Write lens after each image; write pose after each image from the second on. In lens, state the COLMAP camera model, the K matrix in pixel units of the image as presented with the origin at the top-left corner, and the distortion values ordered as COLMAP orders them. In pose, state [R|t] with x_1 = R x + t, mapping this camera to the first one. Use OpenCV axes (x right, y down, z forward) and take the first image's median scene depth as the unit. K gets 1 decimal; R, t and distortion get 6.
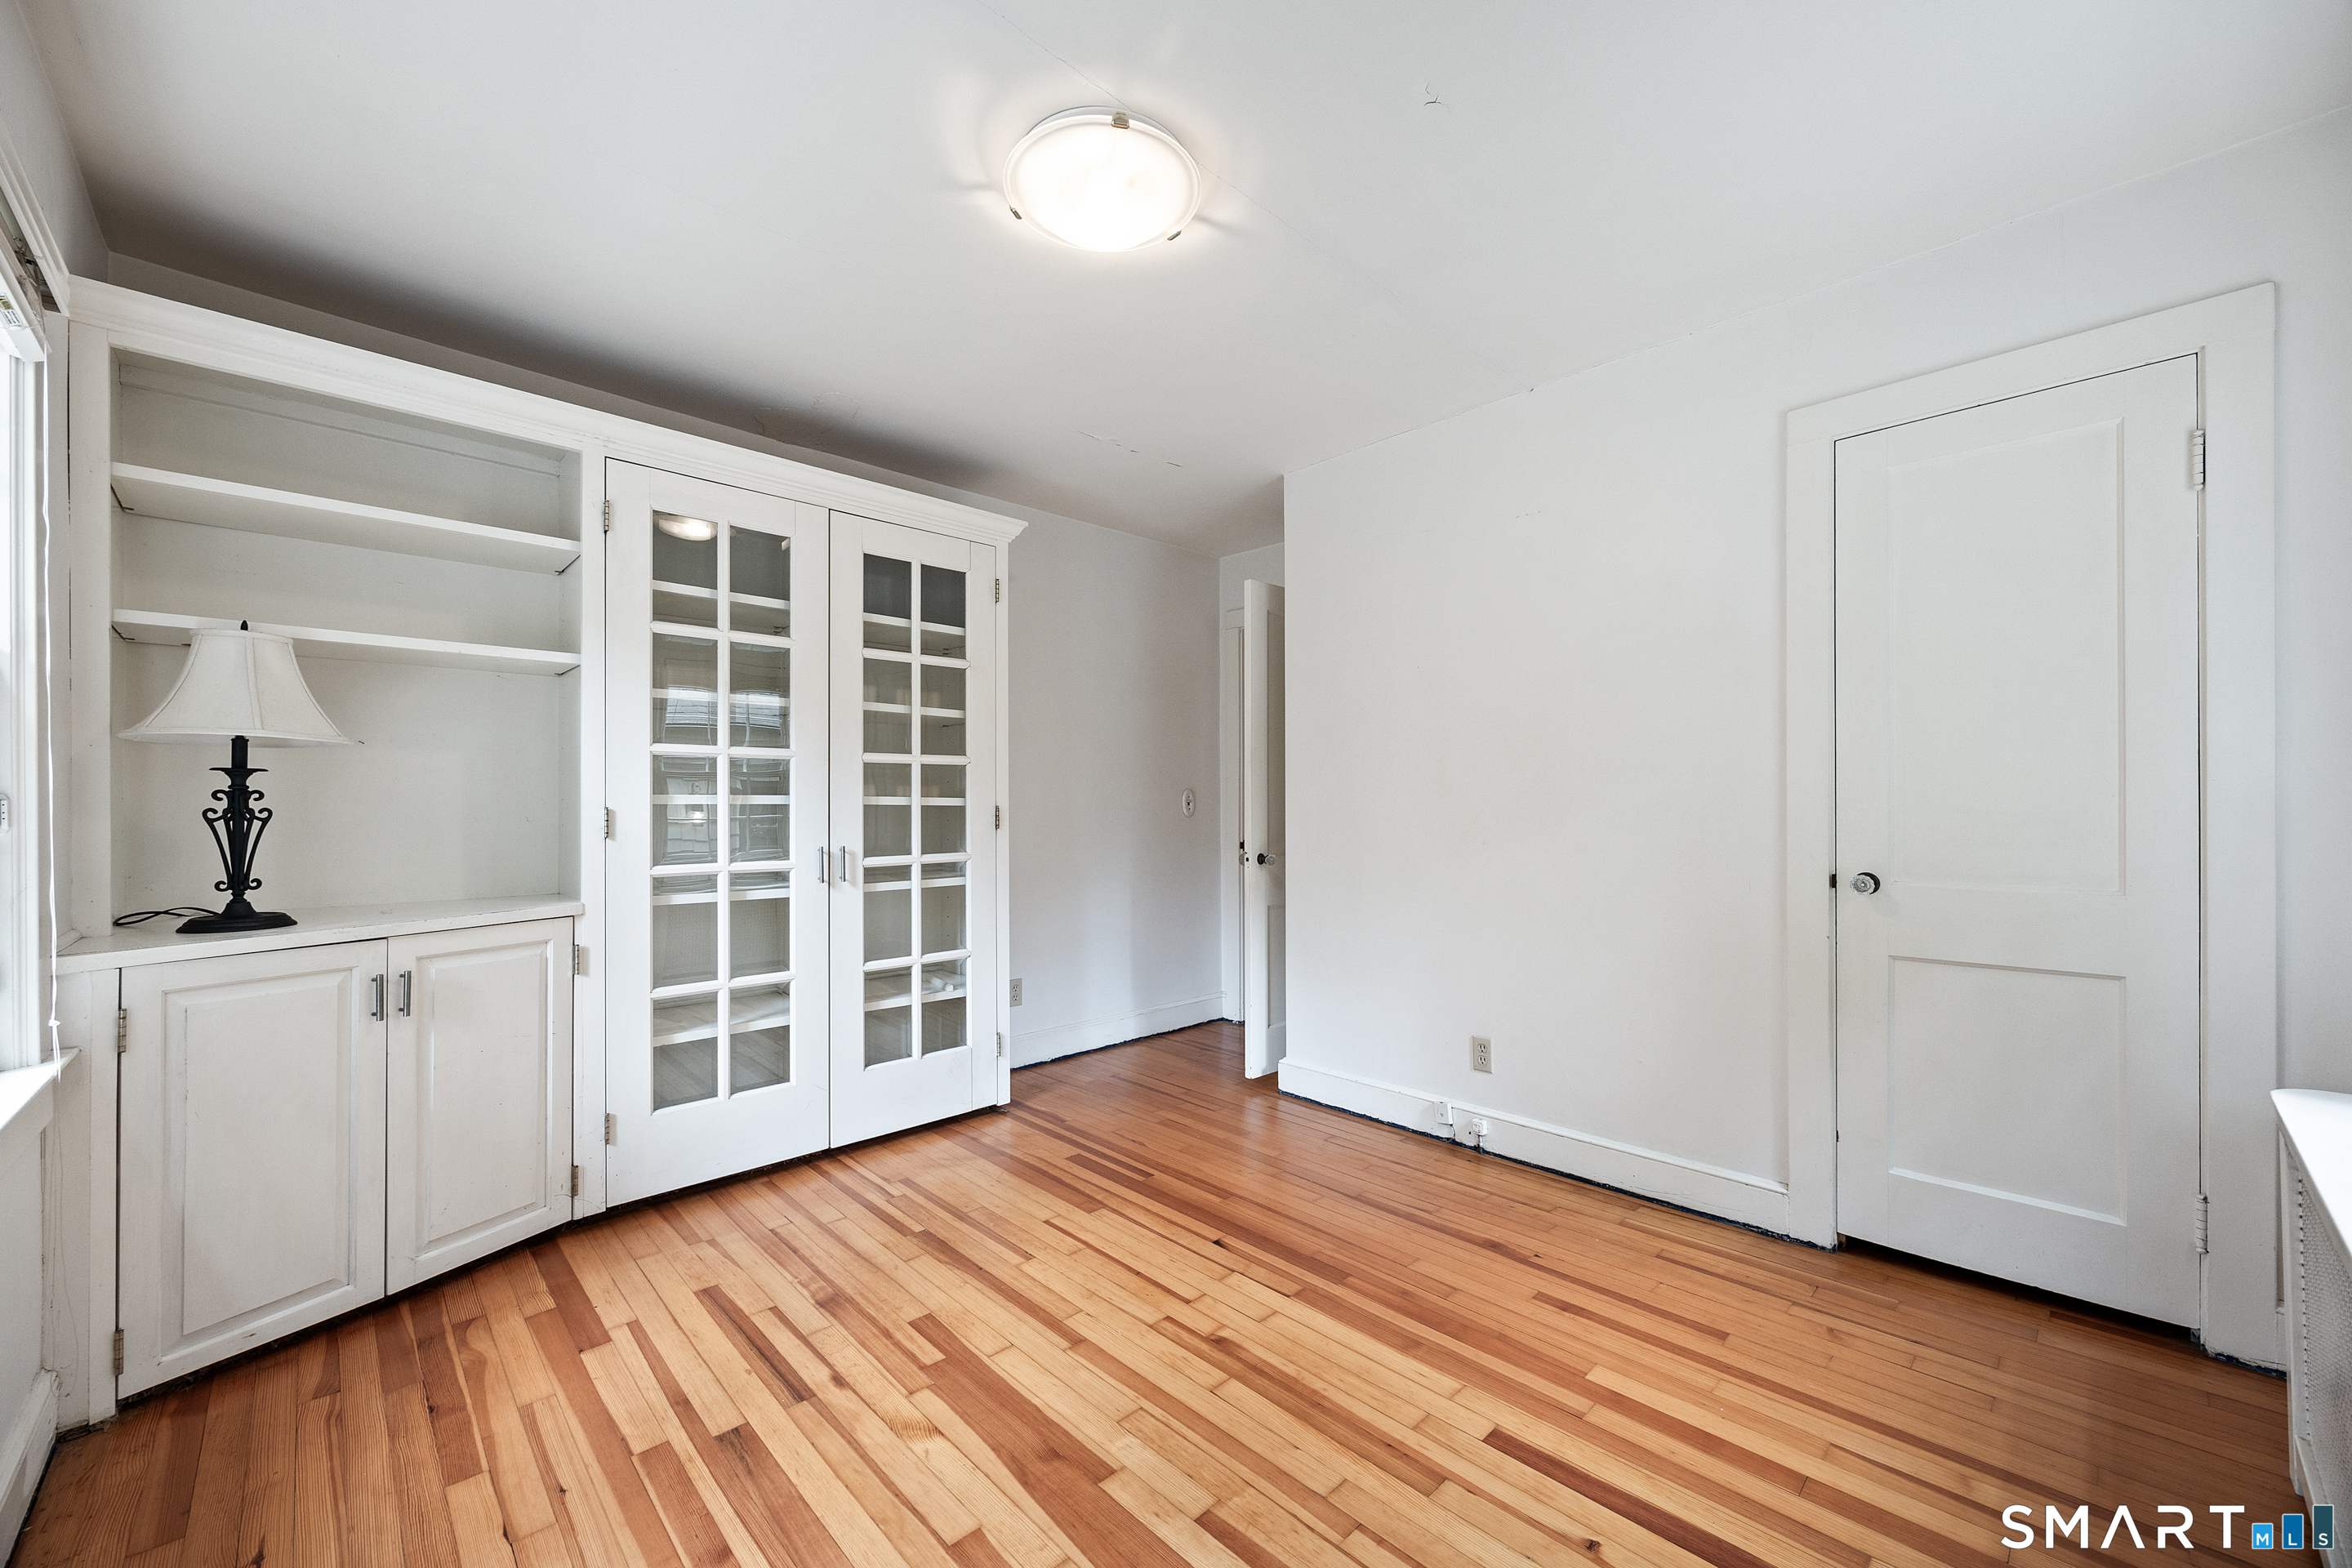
lens RADIAL K [[907.6, 0, 1198.8], [0, 907.6, 786.8], [0, 0, 1]] dist [-0.007276, 0.000301]
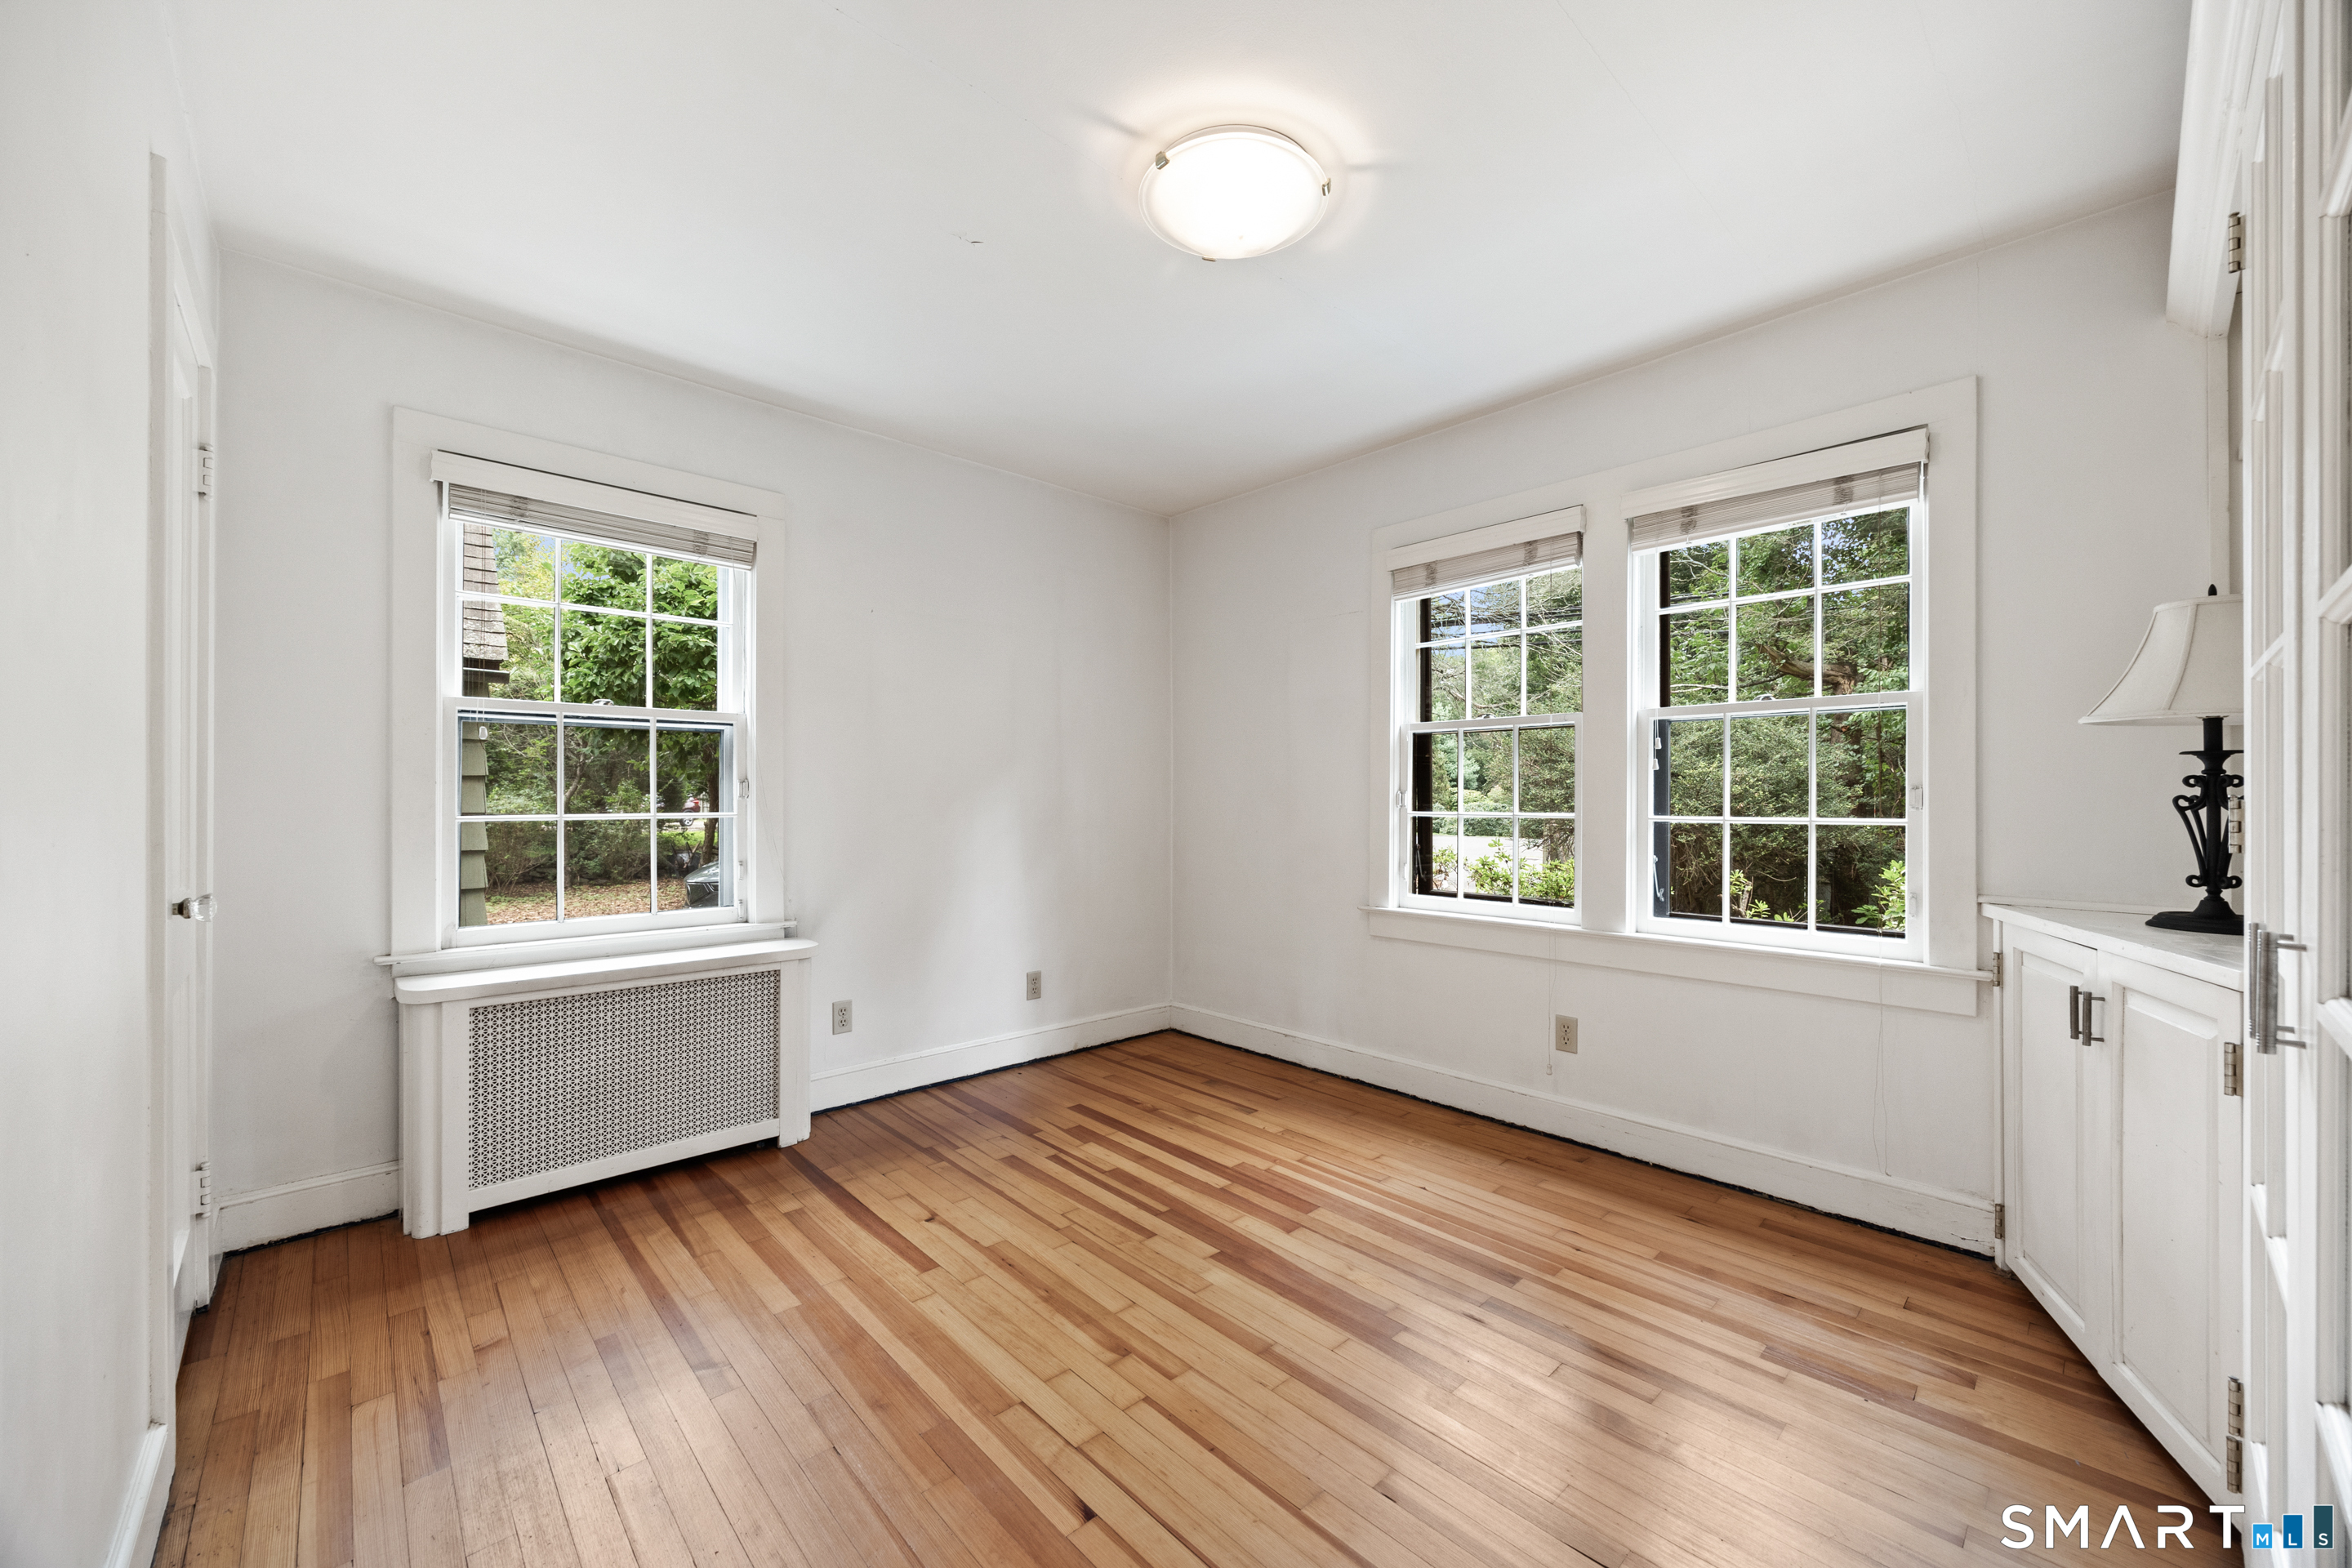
lens RADIAL K [[907.6, 0, 1198.8], [0, 907.6, 786.8], [0, 0, 1]] dist [-0.007276, 0.000301]
pose [[-0.999880, 0.003050, 0.015178, -0.078272], [0.002878, 0.999931, -0.011381, 0.022643], [-0.015212, -0.011336, -0.999820, 1.947182]]
